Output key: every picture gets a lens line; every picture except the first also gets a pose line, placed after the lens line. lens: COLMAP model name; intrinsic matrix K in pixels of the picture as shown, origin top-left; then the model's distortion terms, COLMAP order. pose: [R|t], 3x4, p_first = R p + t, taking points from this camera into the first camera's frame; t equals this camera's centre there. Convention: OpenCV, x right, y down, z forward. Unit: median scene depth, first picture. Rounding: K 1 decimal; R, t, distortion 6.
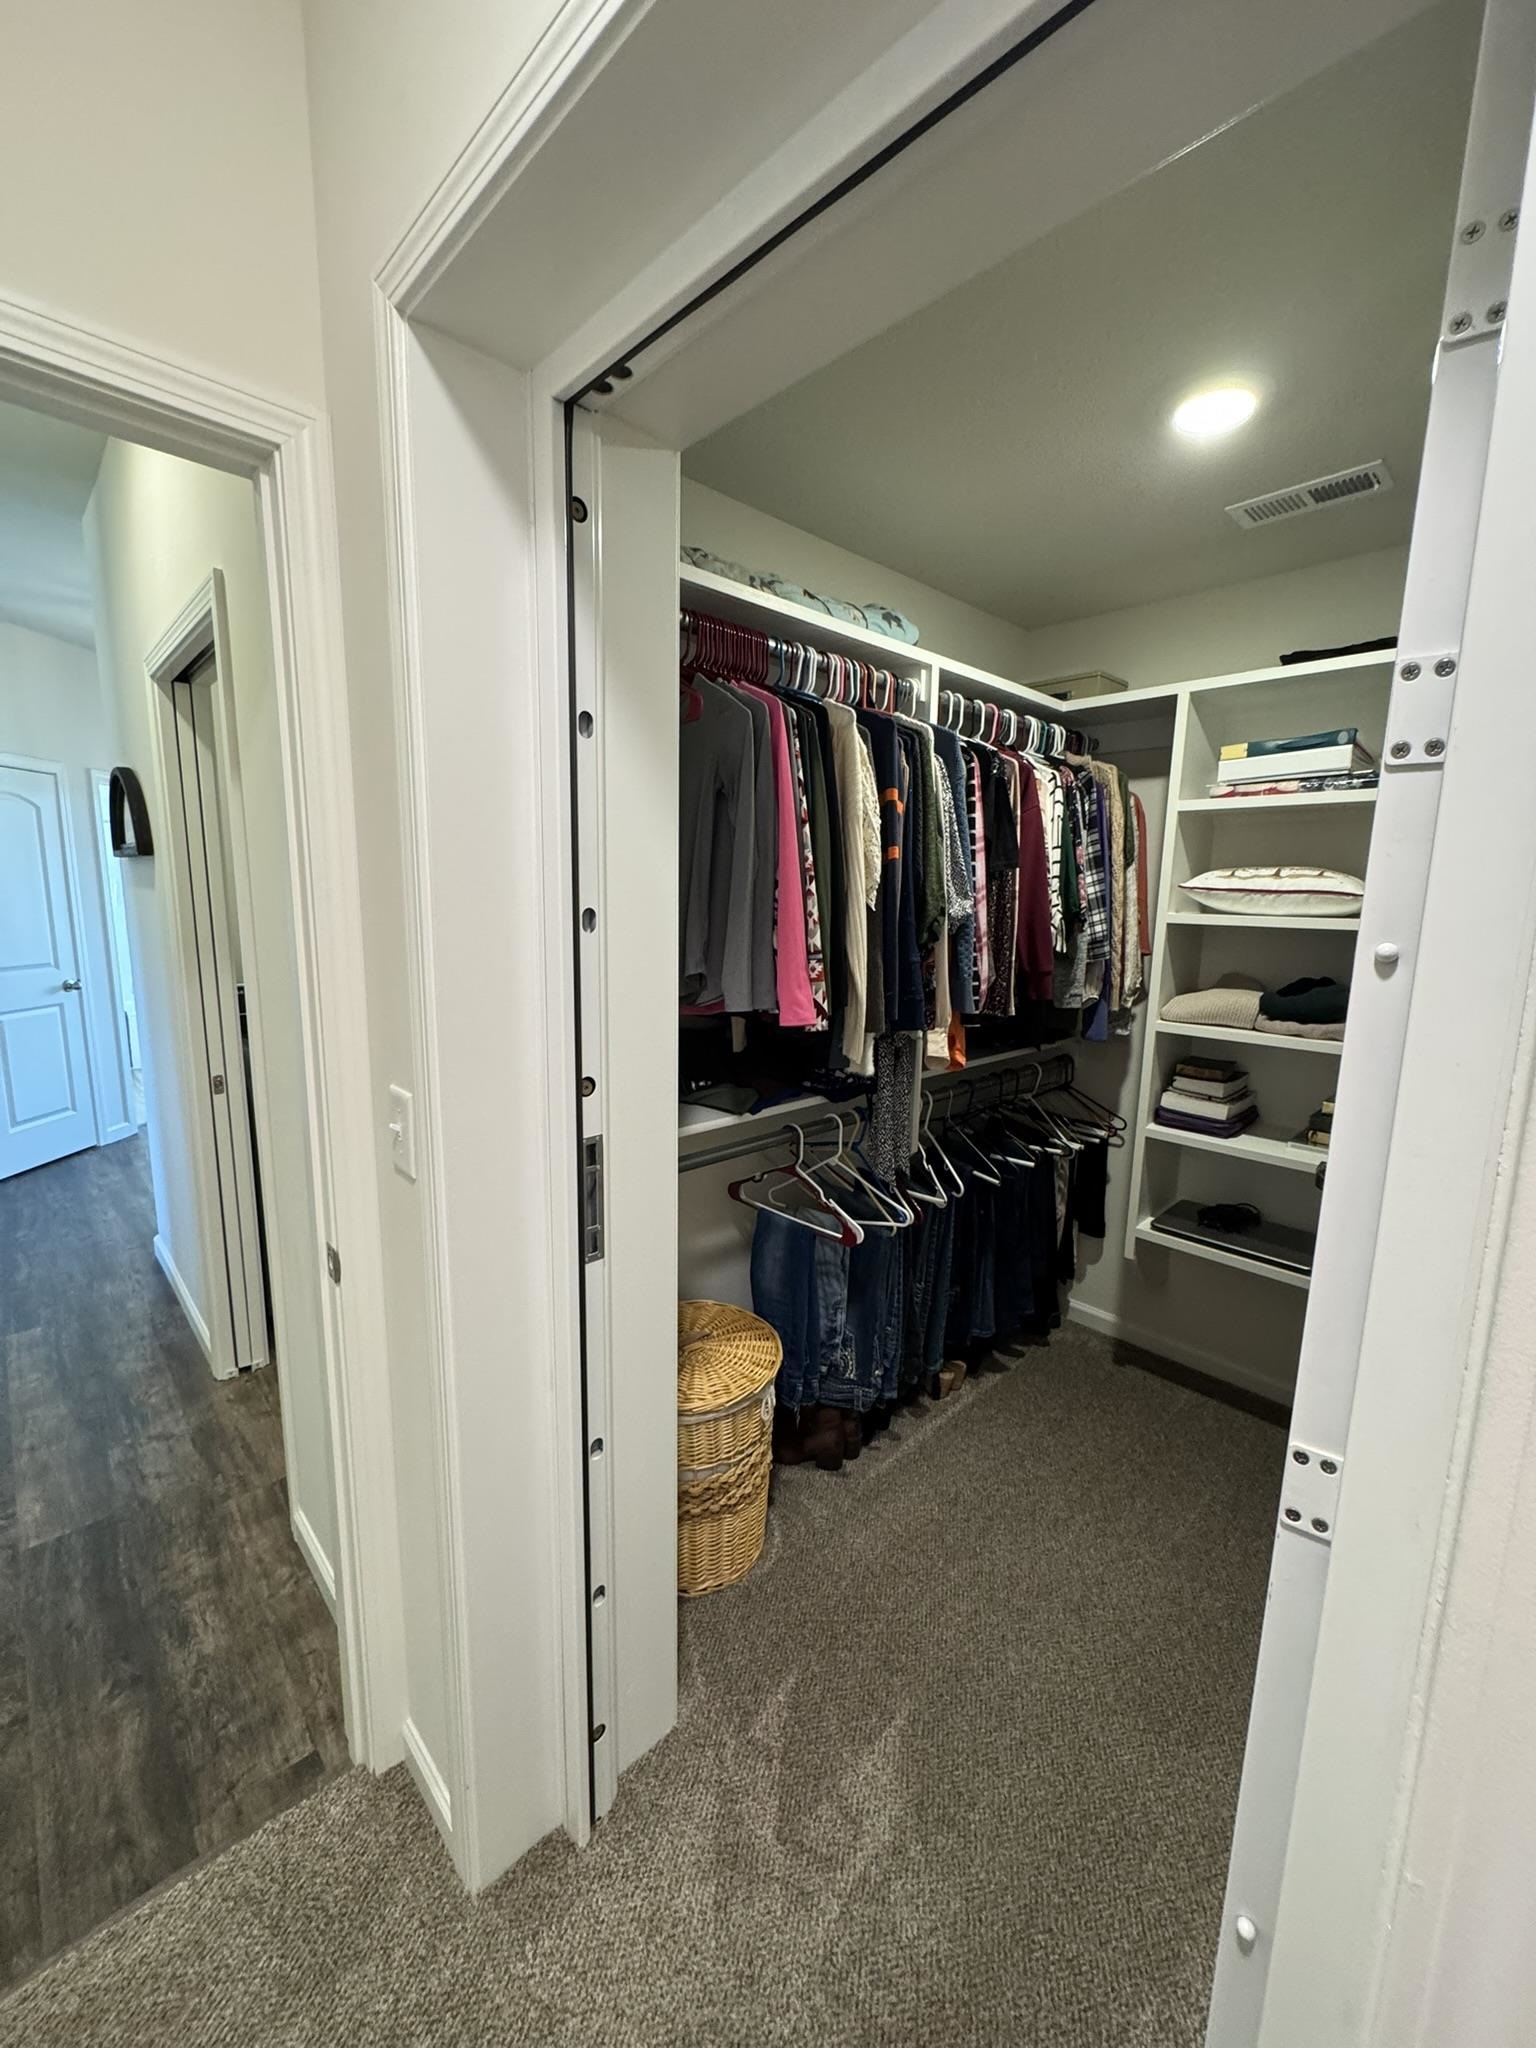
lens RADIAL K [[815.1, 0, 772.8], [0, 815.1, 1028.1], [0, 0, 1]] dist [-0.001685, 0.000476]
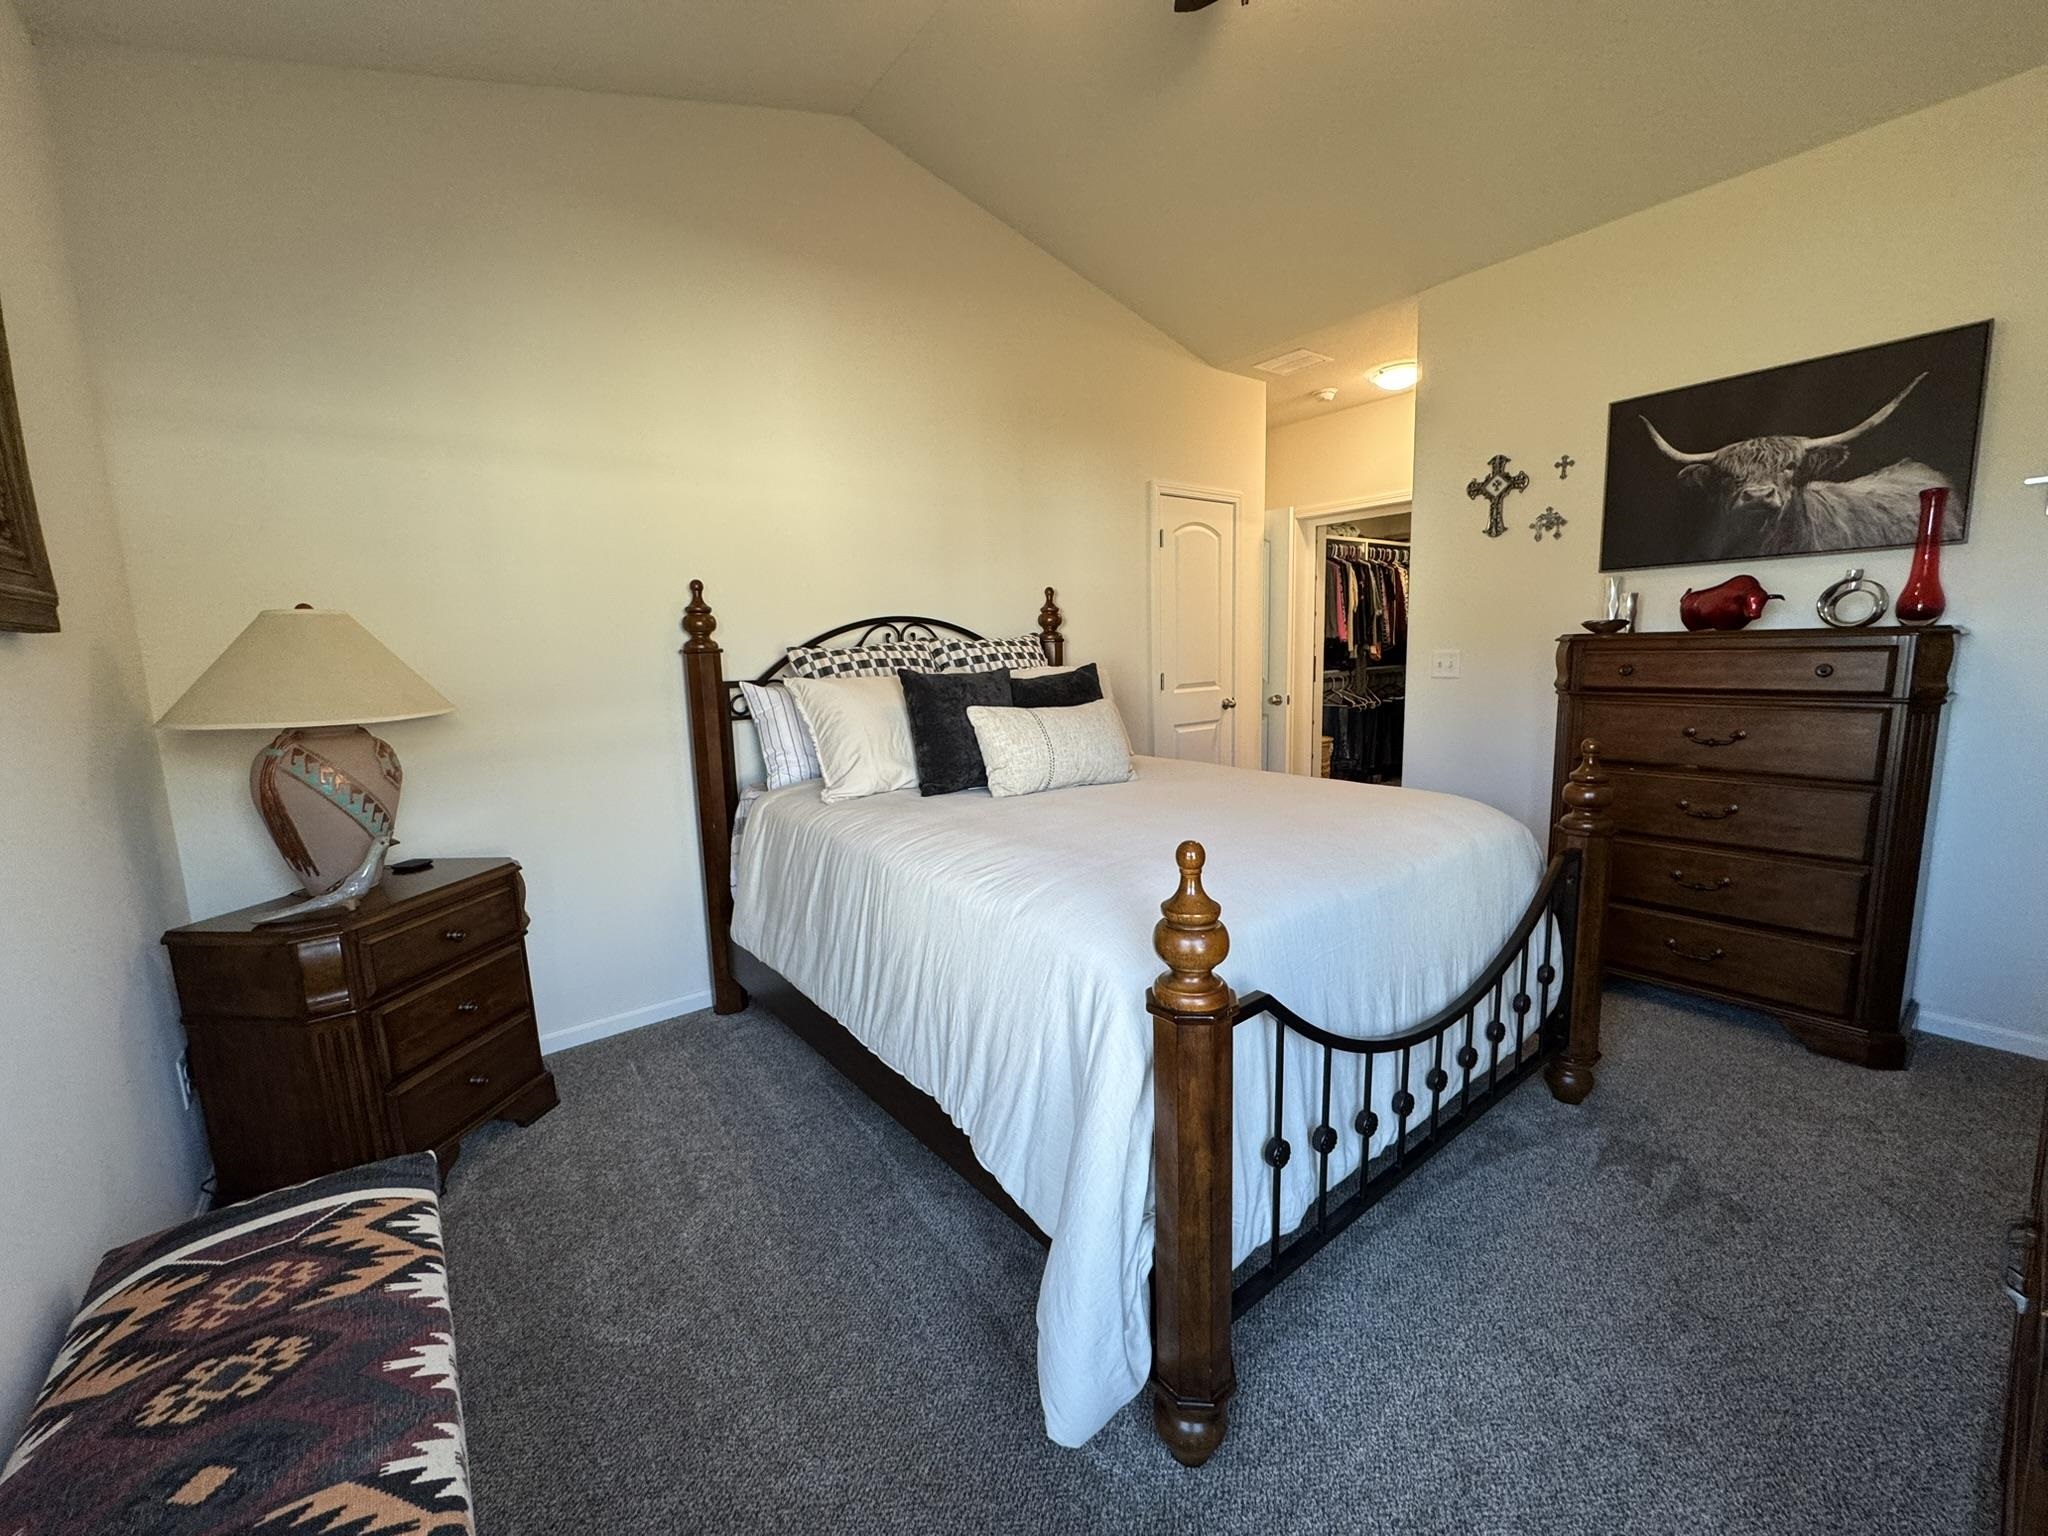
lens RADIAL K [[815.1, 0, 1019.9], [0, 815.1, 767.8], [0, 0, 1]] dist [-0.001685, 0.000476]
pose [[0.992720, -0.032132, -0.116080, -0.936005], [0.029173, 0.999207, -0.027096, 0.581021], [0.116858, 0.023512, 0.992870, -2.699201]]
